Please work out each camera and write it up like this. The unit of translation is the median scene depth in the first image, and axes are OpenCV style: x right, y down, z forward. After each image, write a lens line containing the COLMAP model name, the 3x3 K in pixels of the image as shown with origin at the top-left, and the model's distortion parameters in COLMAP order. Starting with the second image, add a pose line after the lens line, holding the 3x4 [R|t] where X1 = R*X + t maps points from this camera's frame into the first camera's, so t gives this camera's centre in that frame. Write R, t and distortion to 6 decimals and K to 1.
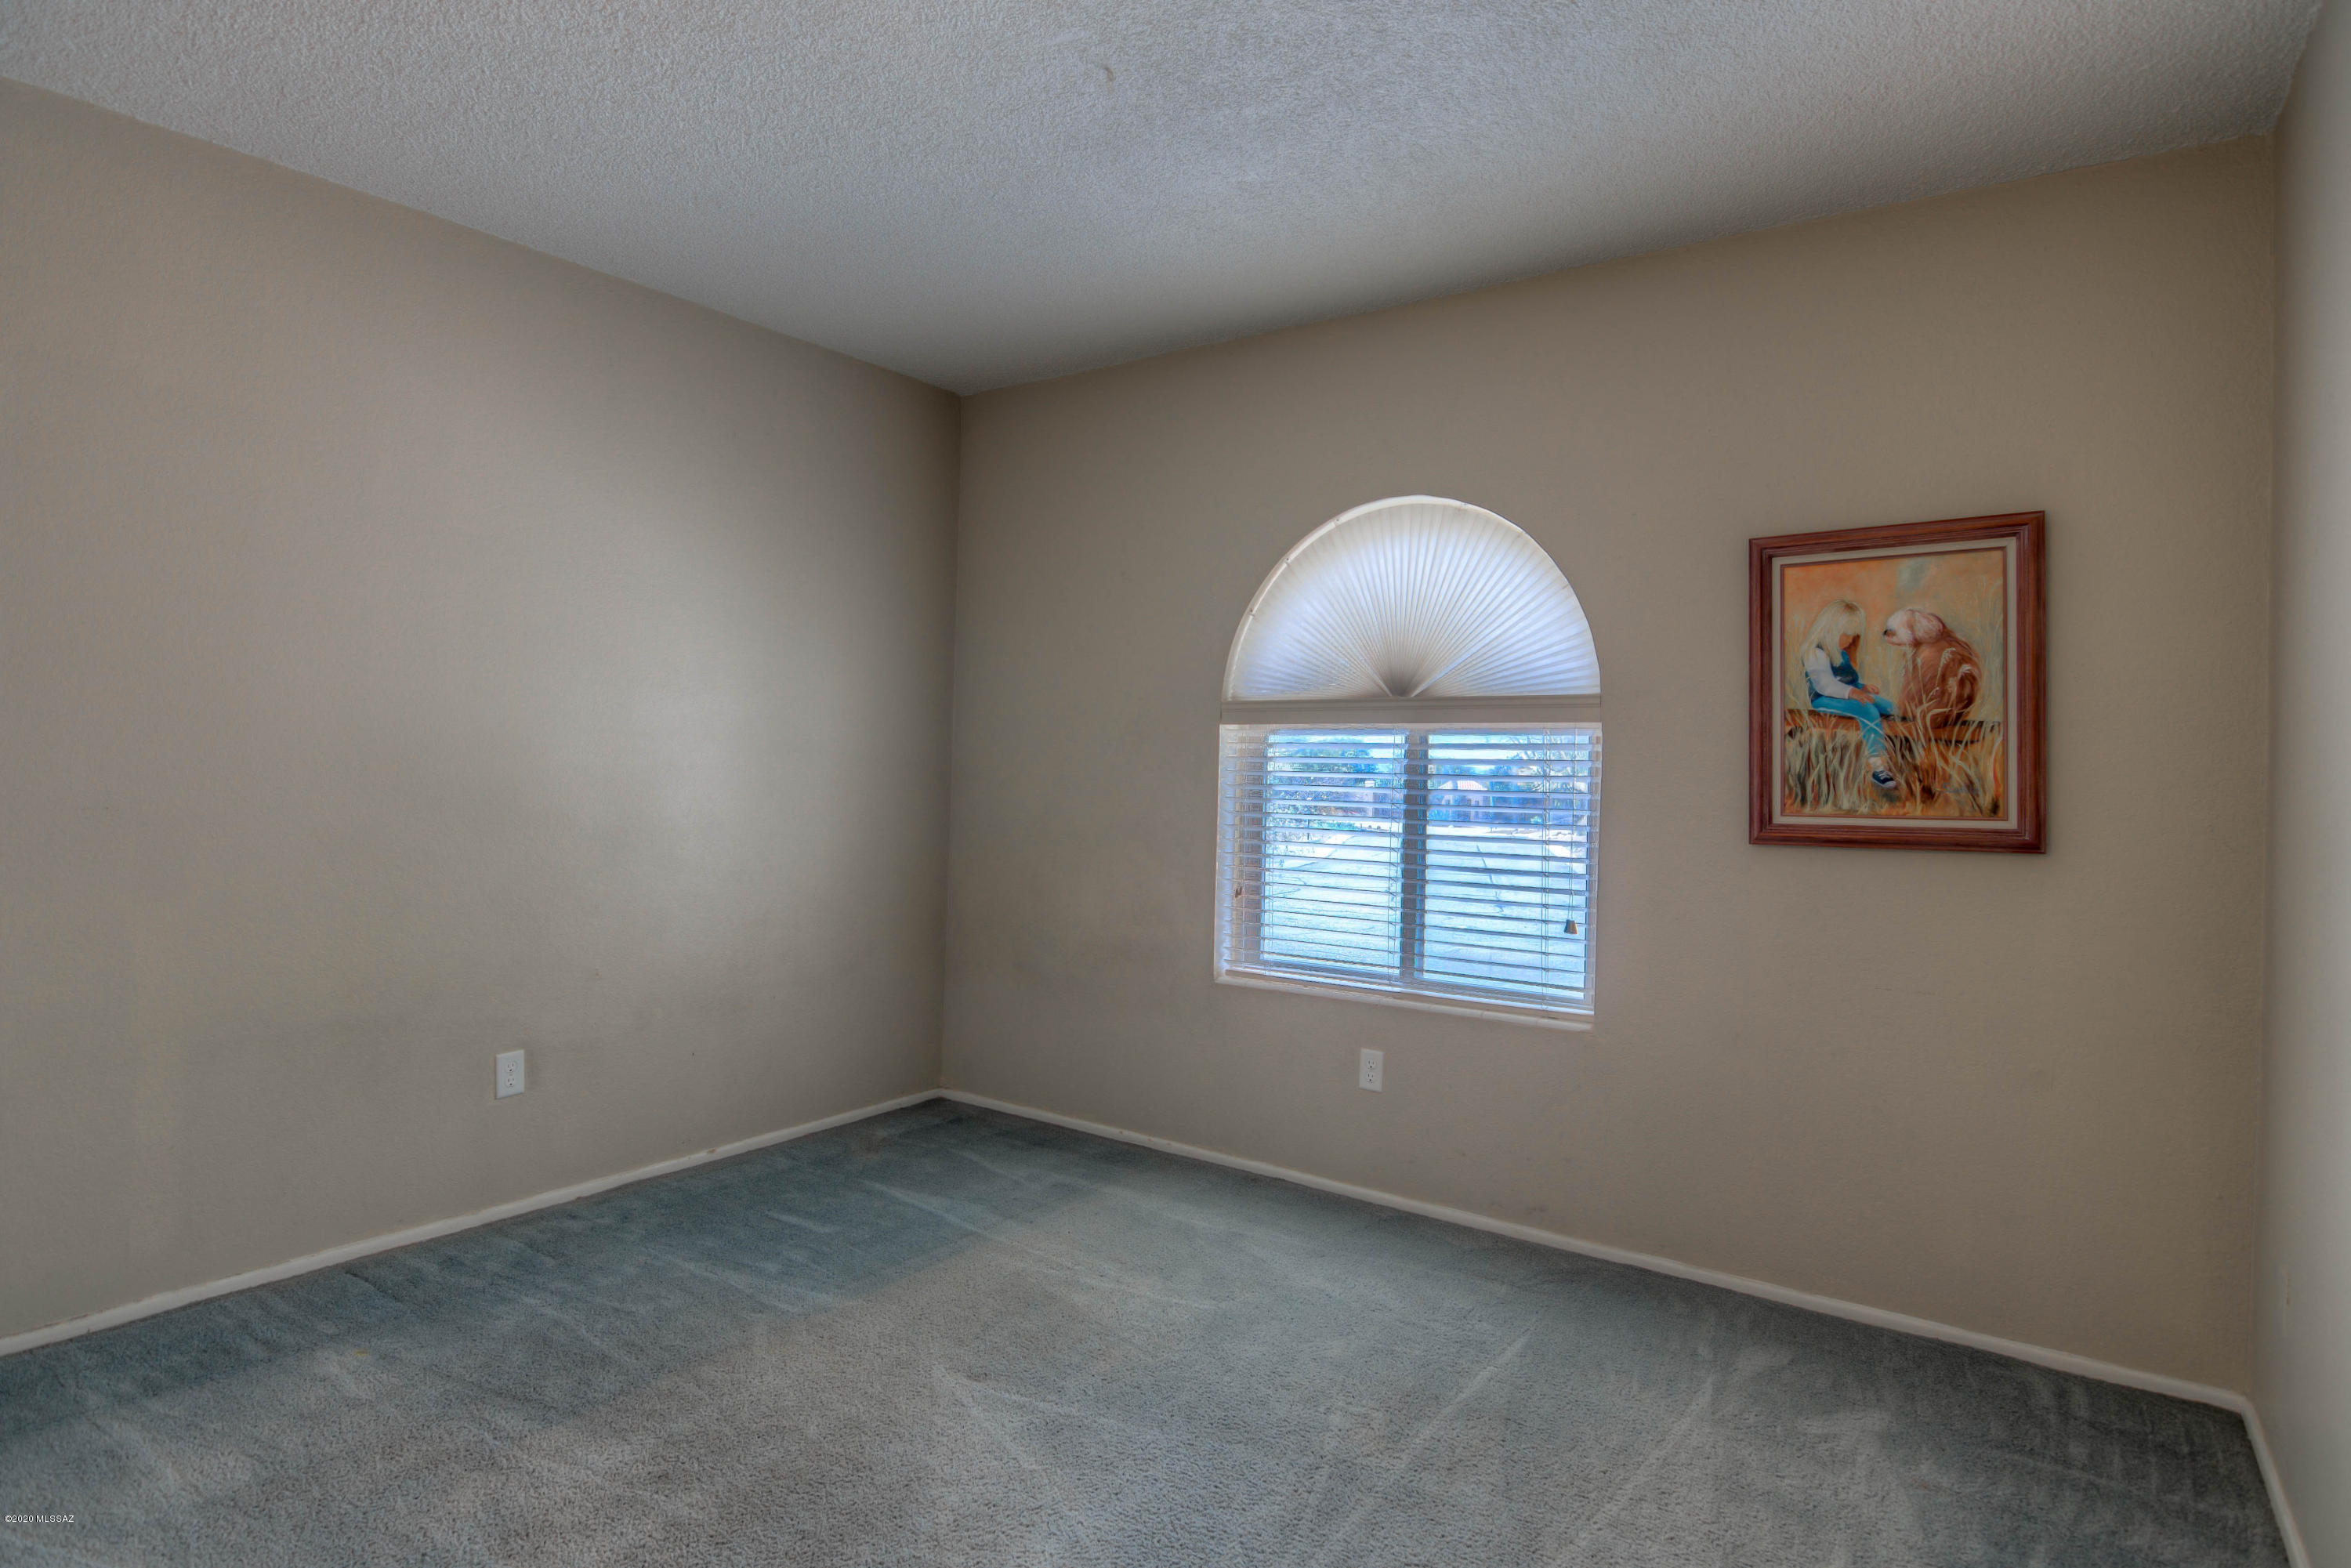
lens RADIAL K [[1206.8, 0, 1186.2], [0, 1206.8, 779.9], [0, 0, 1]] dist [-0.002057, -0.000241]
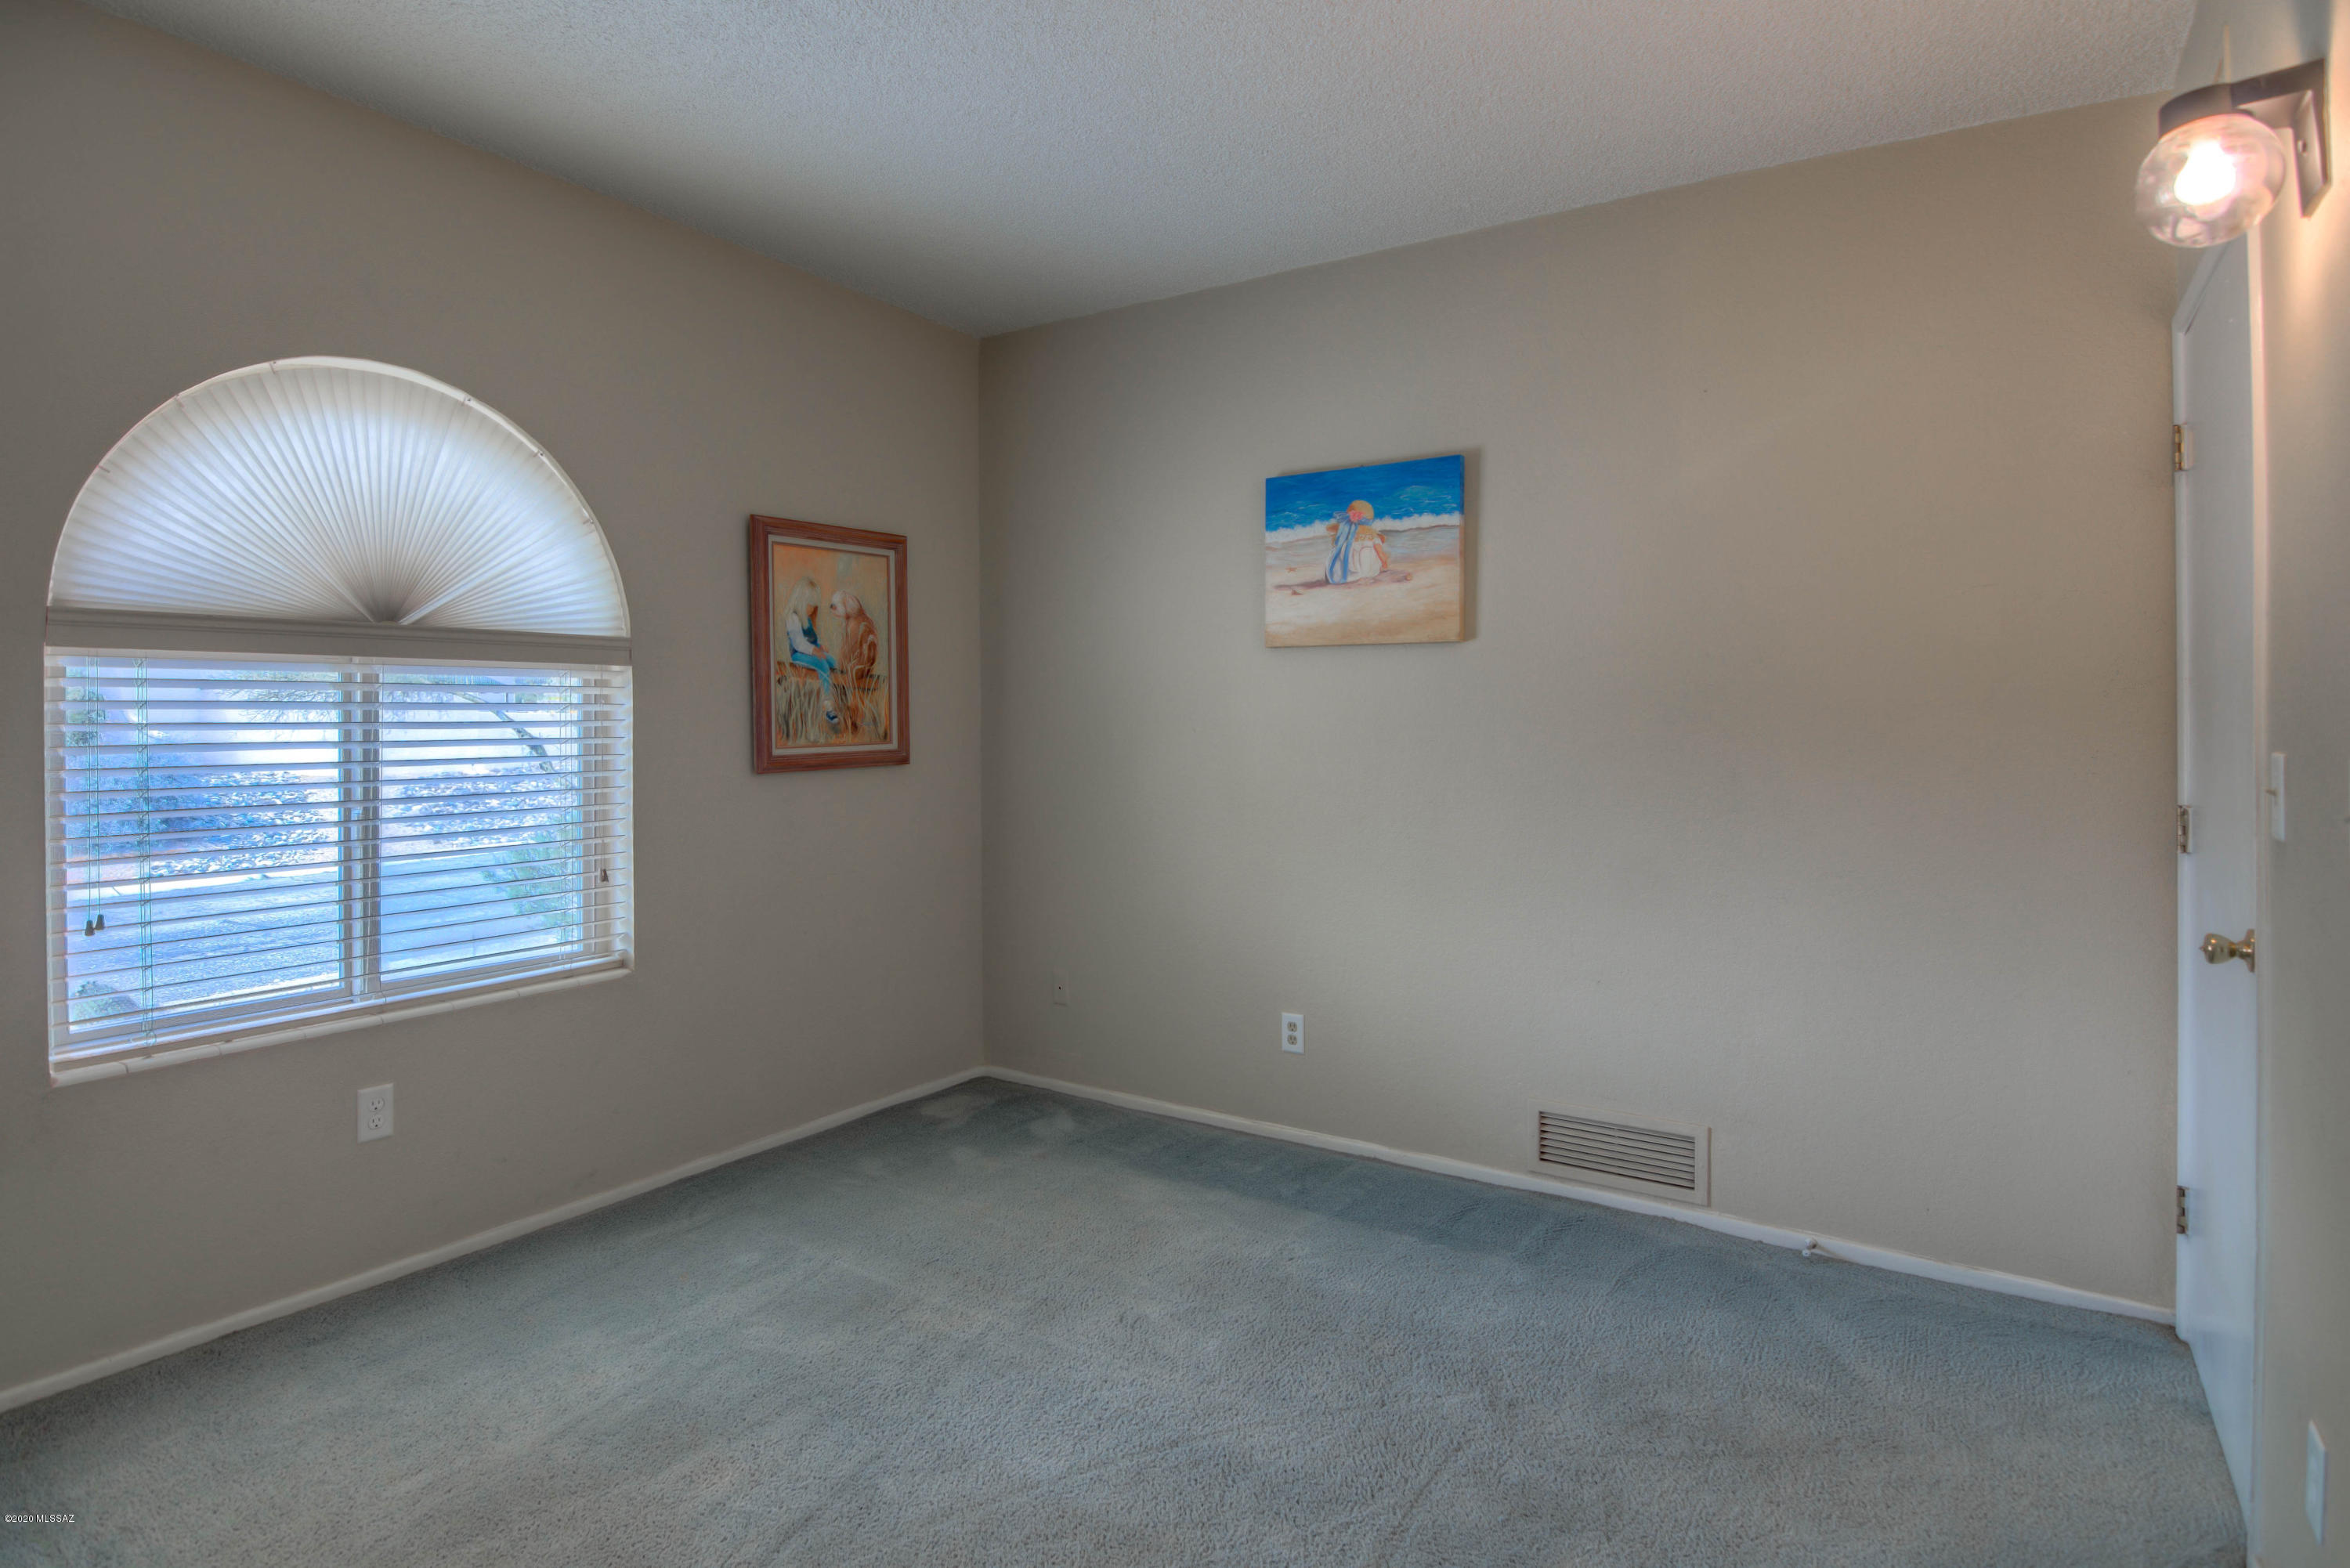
lens RADIAL K [[1229.4, 0, 1173.2], [0, 1229.4, 730.1], [0, 0, 1]] dist [-0.003556, -0.001506]
pose [[-0.007300, -0.032344, 0.999450, -0.770865], [0.009059, 0.999434, 0.032410, -0.026230], [-0.999932, 0.009290, -0.007003, 0.626516]]
